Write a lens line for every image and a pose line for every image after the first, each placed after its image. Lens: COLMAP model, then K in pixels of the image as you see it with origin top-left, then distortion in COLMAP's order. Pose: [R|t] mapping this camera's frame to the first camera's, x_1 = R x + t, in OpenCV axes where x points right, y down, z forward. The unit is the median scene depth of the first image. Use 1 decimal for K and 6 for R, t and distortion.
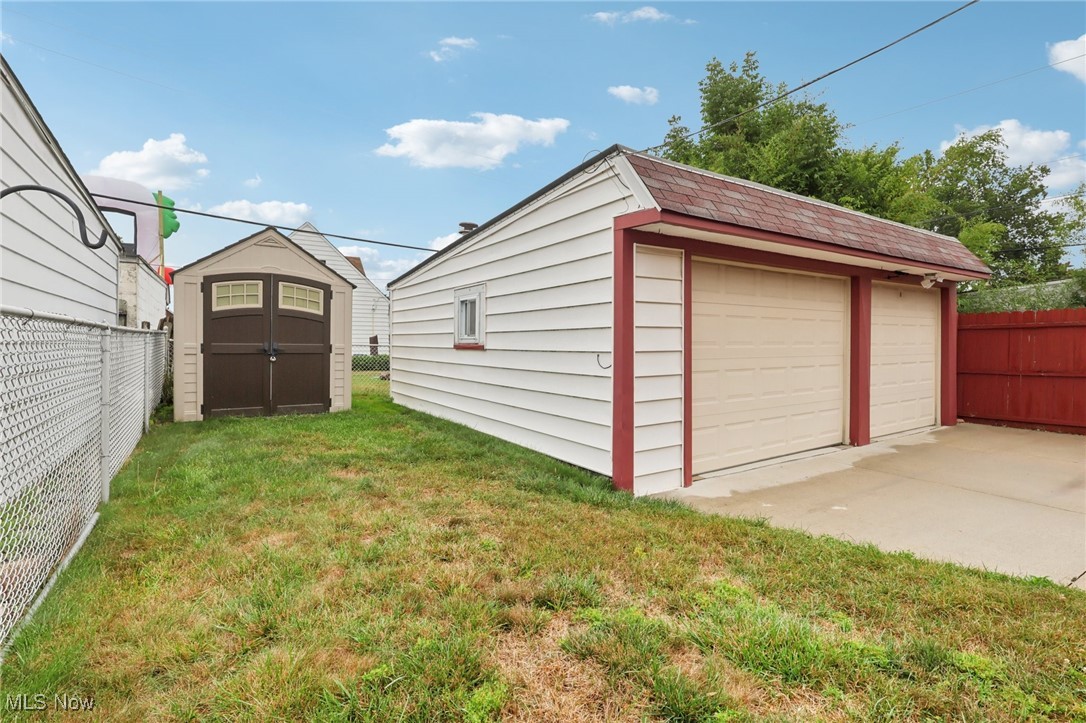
lens RADIAL K [[516.2, 0, 542.6], [0, 516.2, 356.5], [0, 0, 1]] dist [0.004902, 0.000513]
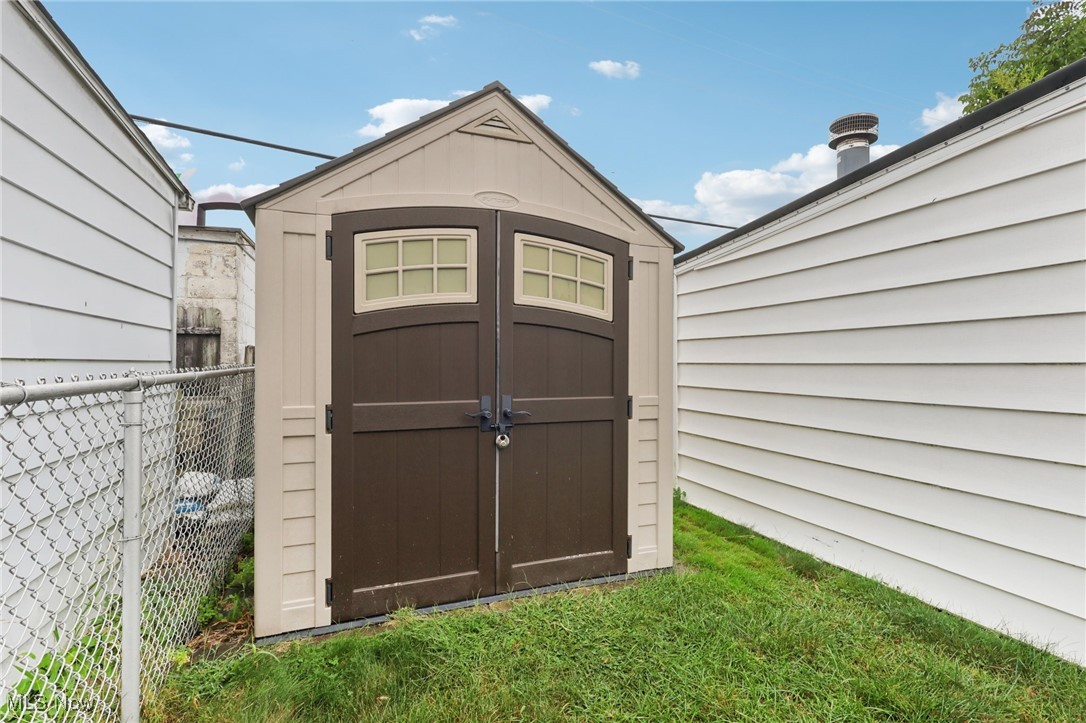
lens RADIAL K [[505.1, 0, 541.7], [0, 505.1, 366.4], [0, 0, 1]] dist [0.001295, 0.000151]
pose [[0.976171, -0.009995, -0.216772, -0.398548], [0.006052, 0.999804, -0.018842, -0.039459], [0.216917, 0.017081, 0.976040, 0.626937]]
